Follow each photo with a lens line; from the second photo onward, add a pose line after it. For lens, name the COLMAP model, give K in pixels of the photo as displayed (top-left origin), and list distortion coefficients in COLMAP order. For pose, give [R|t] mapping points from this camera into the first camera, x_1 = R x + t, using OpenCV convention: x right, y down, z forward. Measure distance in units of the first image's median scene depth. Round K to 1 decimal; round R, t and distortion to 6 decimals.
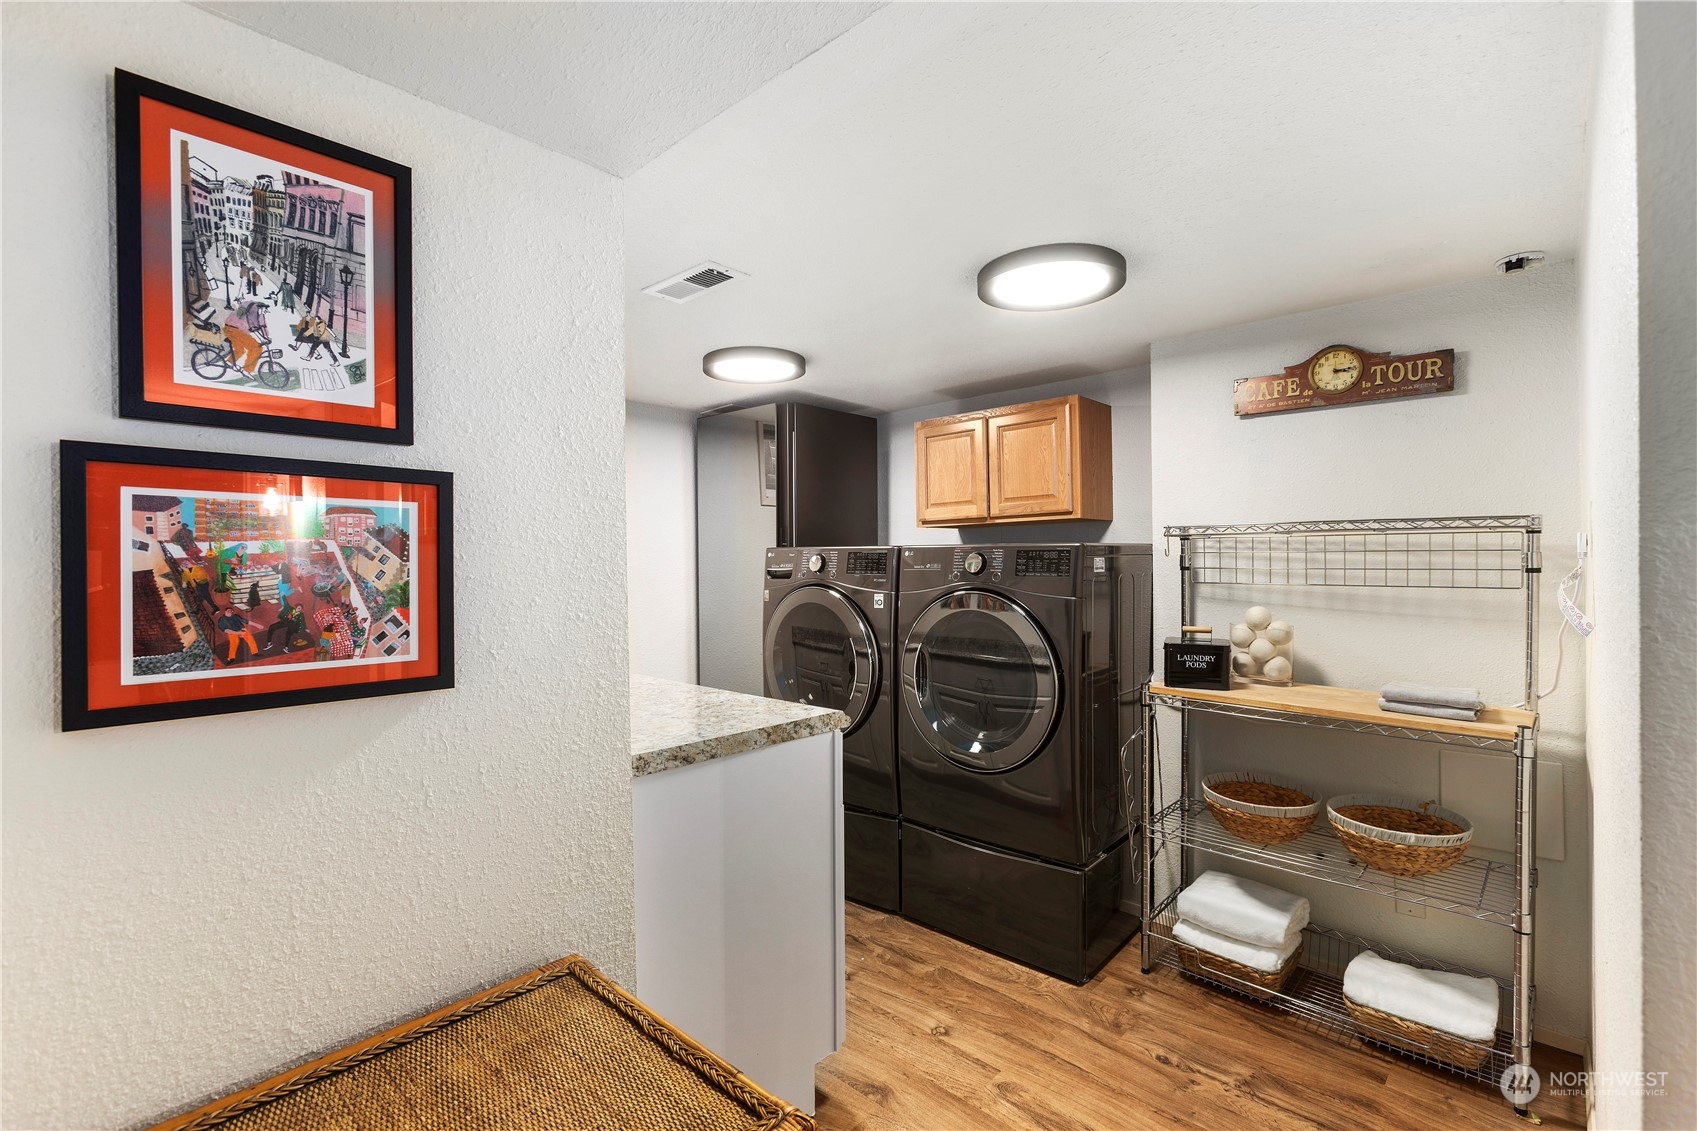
lens RADIAL K [[766.3, 0, 830.2], [0, 766.3, 559.5], [0, 0, 1]] dist [-0.001591, 0.001783]
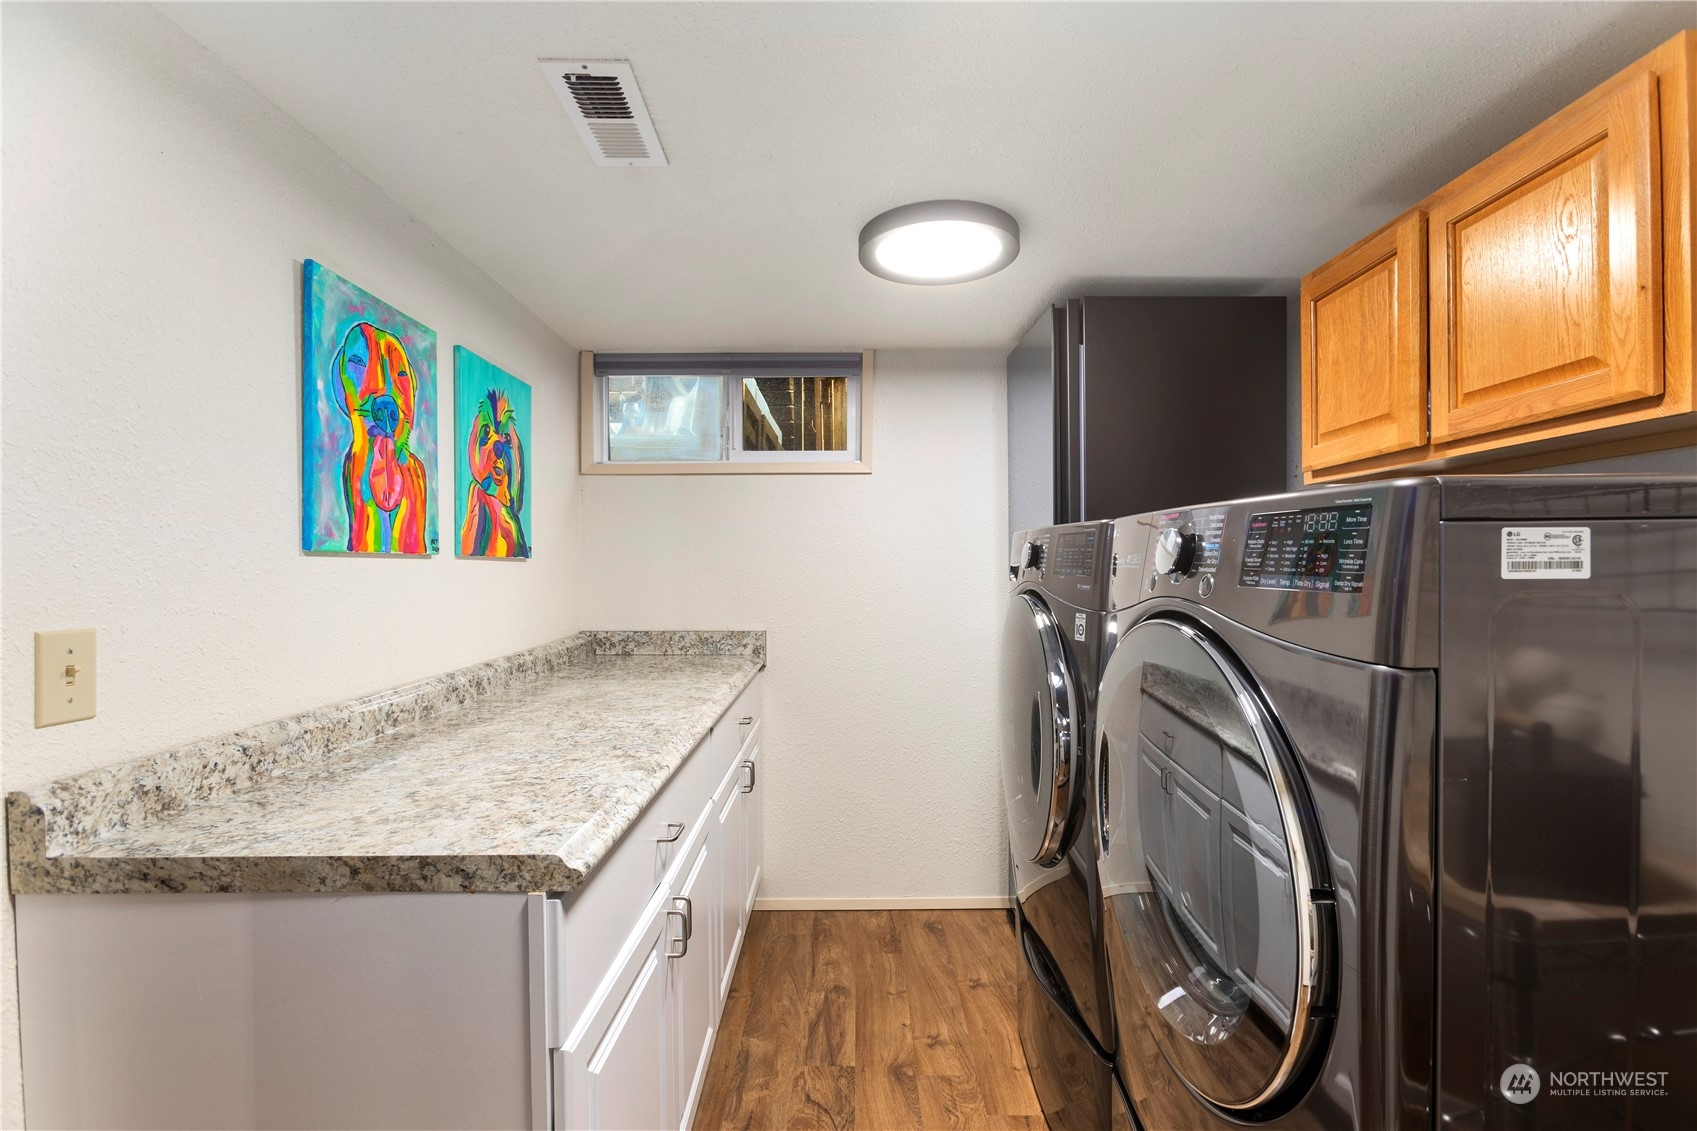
lens RADIAL K [[766.3, 0, 856.1], [0, 766.3, 576.4], [0, 0, 1]] dist [-0.001591, 0.001783]
pose [[0.688026, 0.008967, -0.725631, 0.407675], [0.001389, 0.999906, 0.013674, 0.012770], [0.725685, -0.010416, 0.687949, 0.668352]]
